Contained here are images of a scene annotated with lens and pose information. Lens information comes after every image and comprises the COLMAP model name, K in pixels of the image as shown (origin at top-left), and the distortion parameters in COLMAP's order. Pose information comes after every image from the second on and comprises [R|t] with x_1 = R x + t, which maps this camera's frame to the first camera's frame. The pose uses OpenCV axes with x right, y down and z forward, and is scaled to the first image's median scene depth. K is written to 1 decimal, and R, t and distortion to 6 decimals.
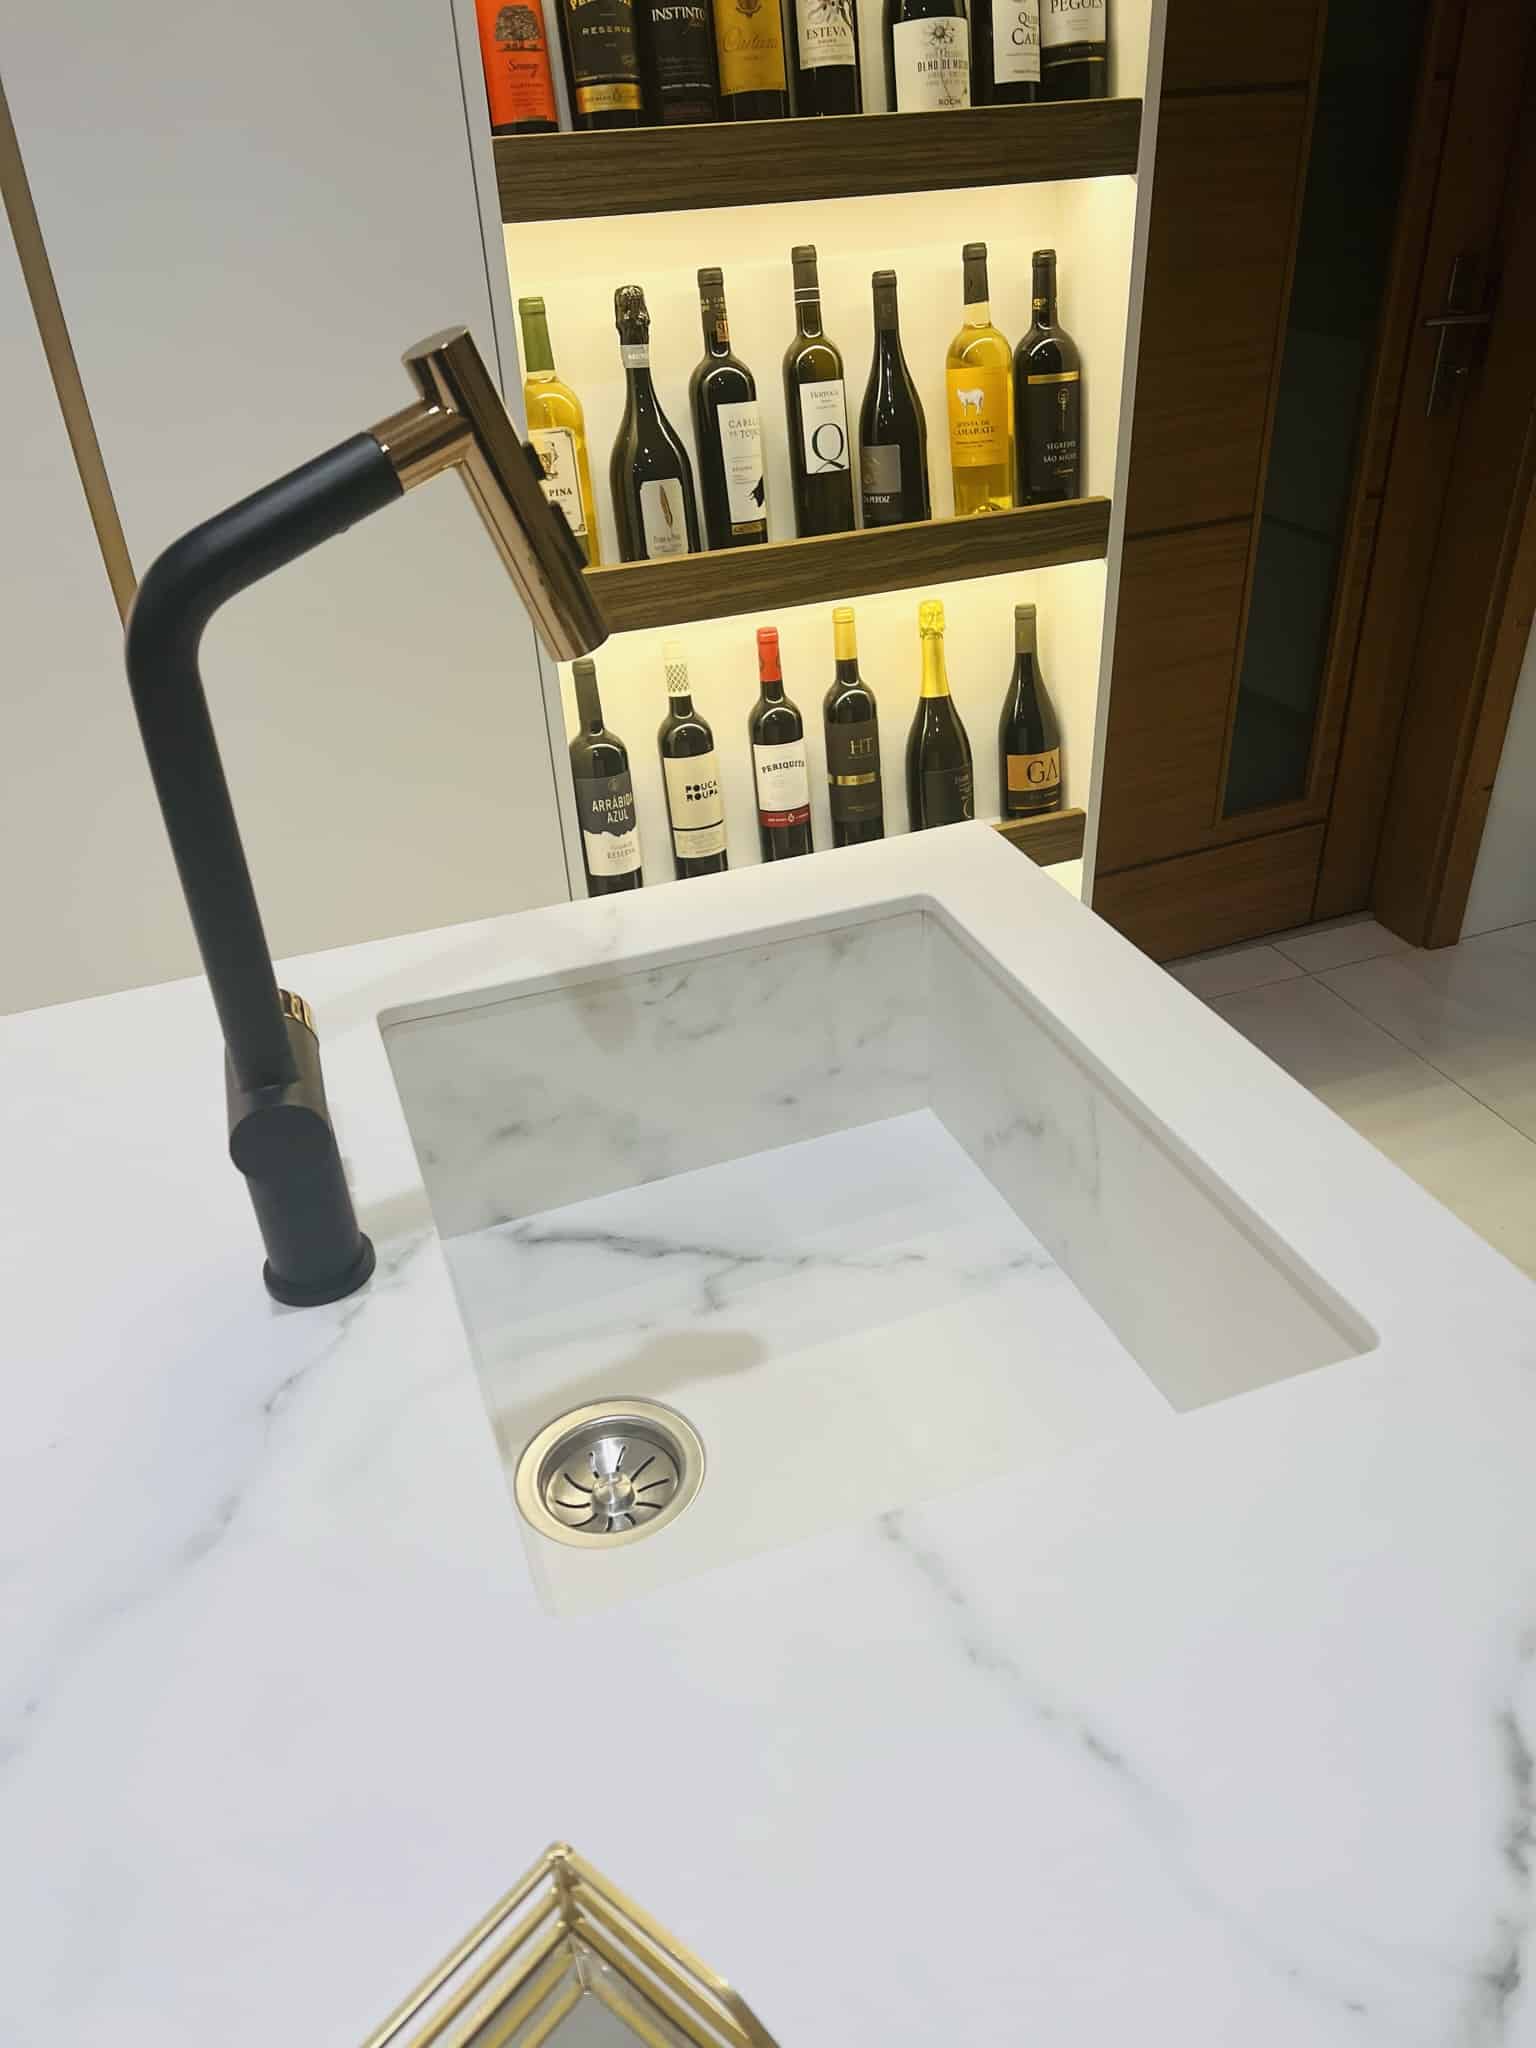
lens RADIAL K [[1539.5, 0, 779.3], [0, 1539.5, 1027.8], [0, 0, 1]] dist [0.058227, -0.062807]
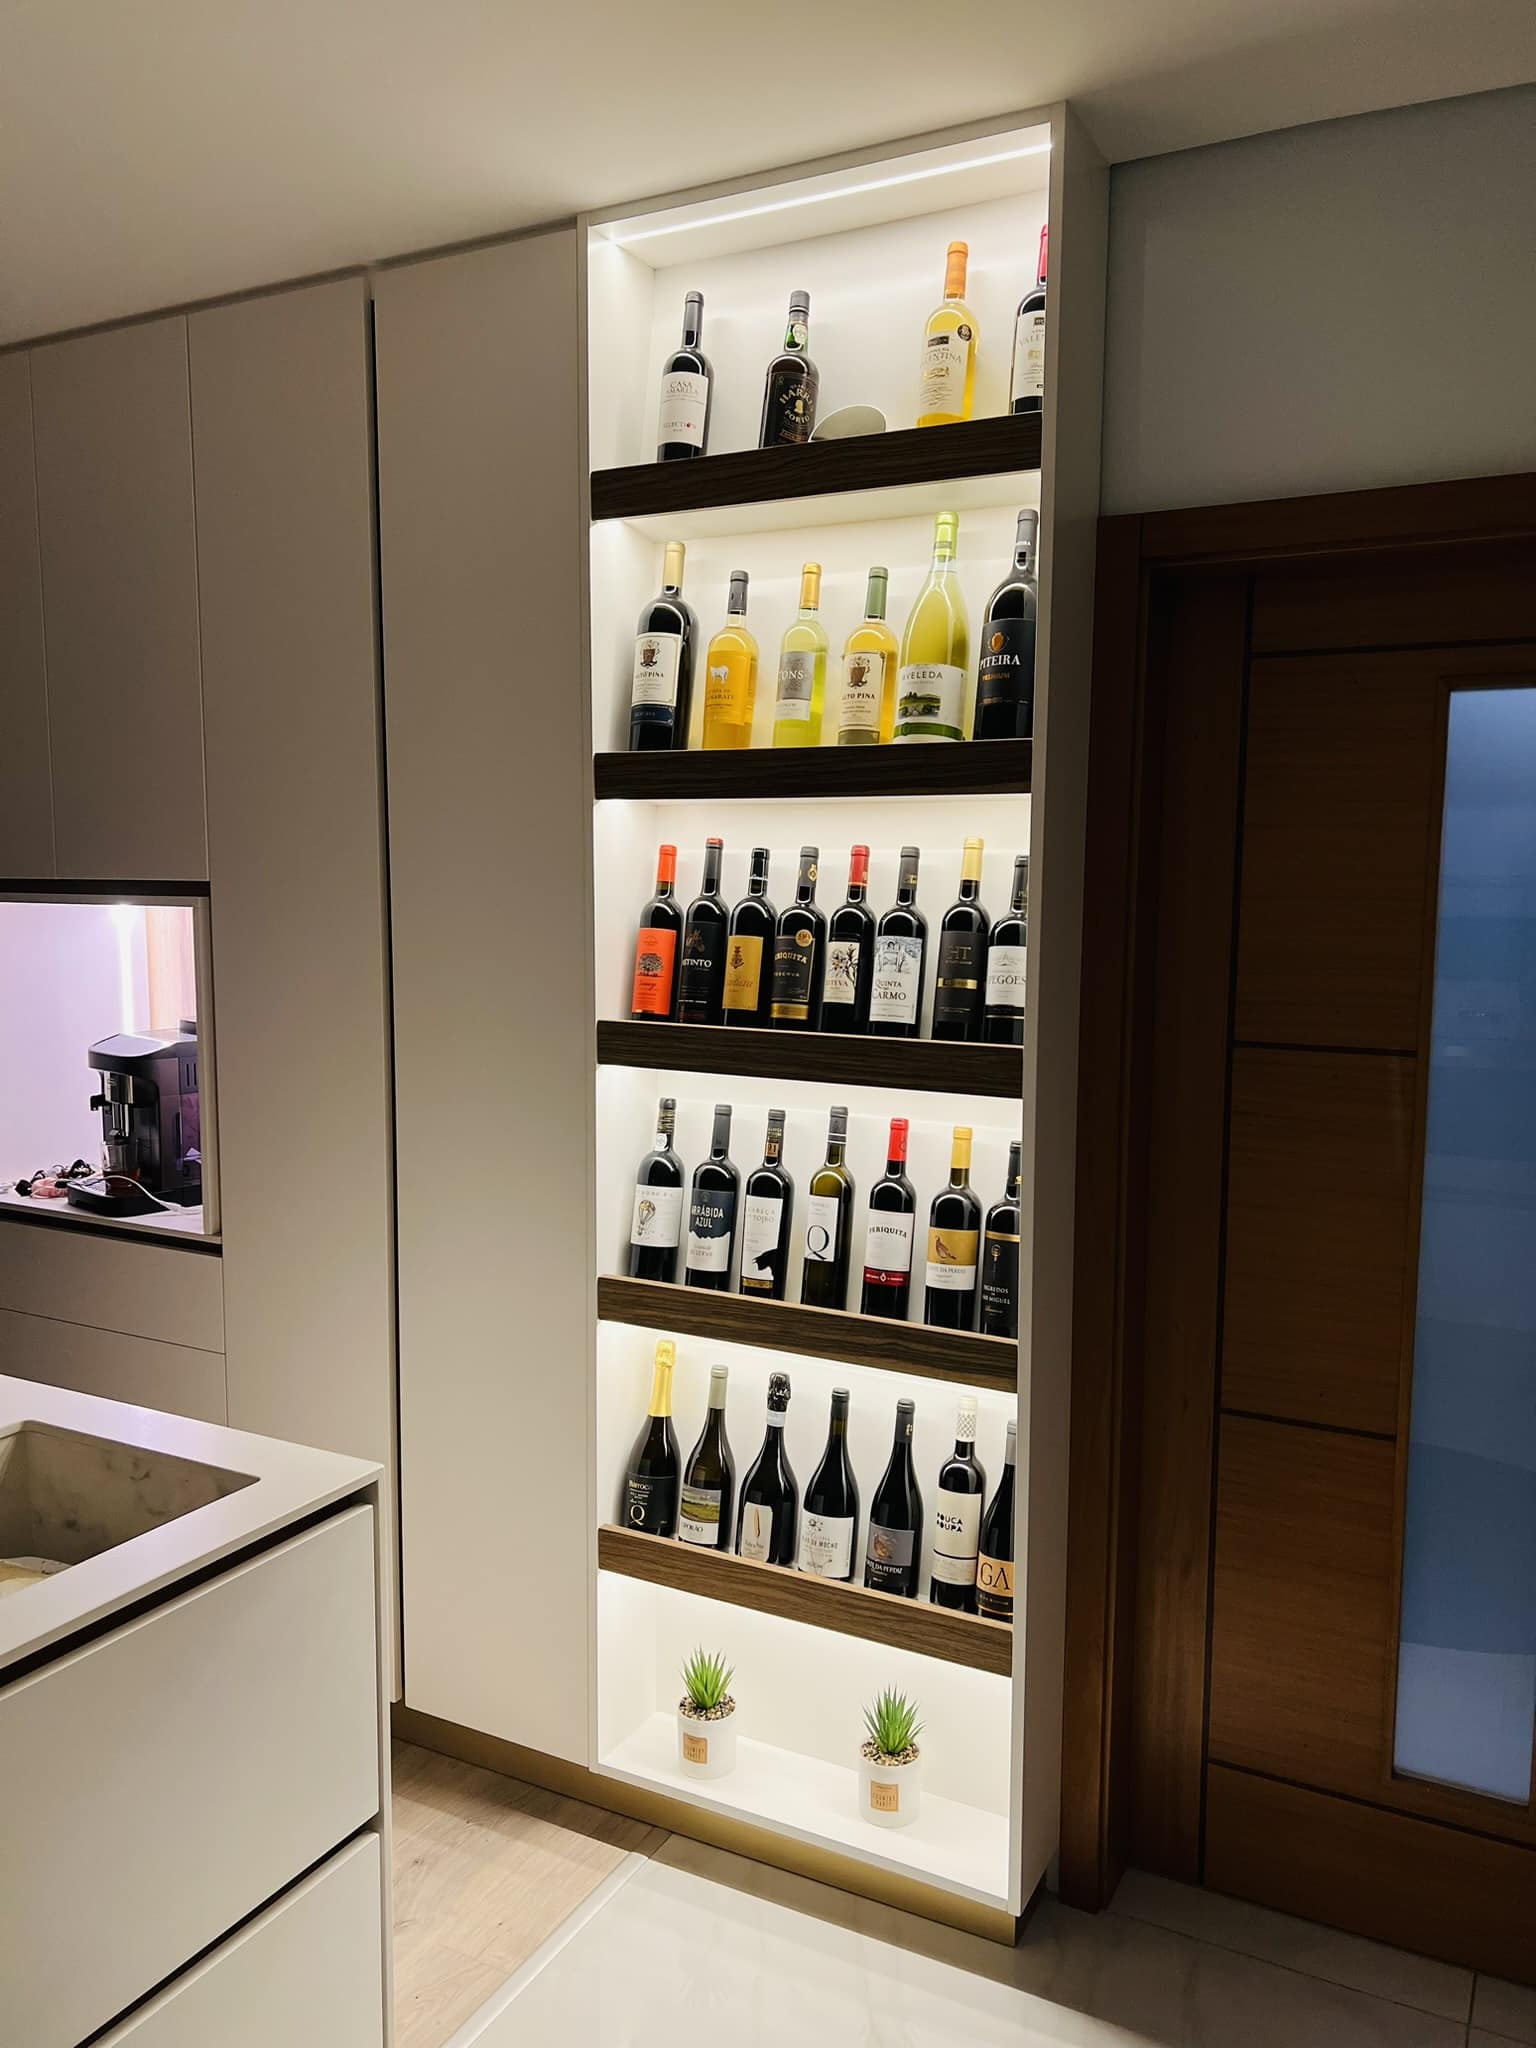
lens RADIAL K [[1539.5, 0, 779.3], [0, 1539.5, 1027.8], [0, 0, 1]] dist [0.058227, -0.062807]
pose [[0.664751, 0.123205, -0.736835, 1.014024], [-0.430222, 0.869472, -0.242751, -0.214303], [0.610749, 0.478372, 0.630988, 0.070420]]
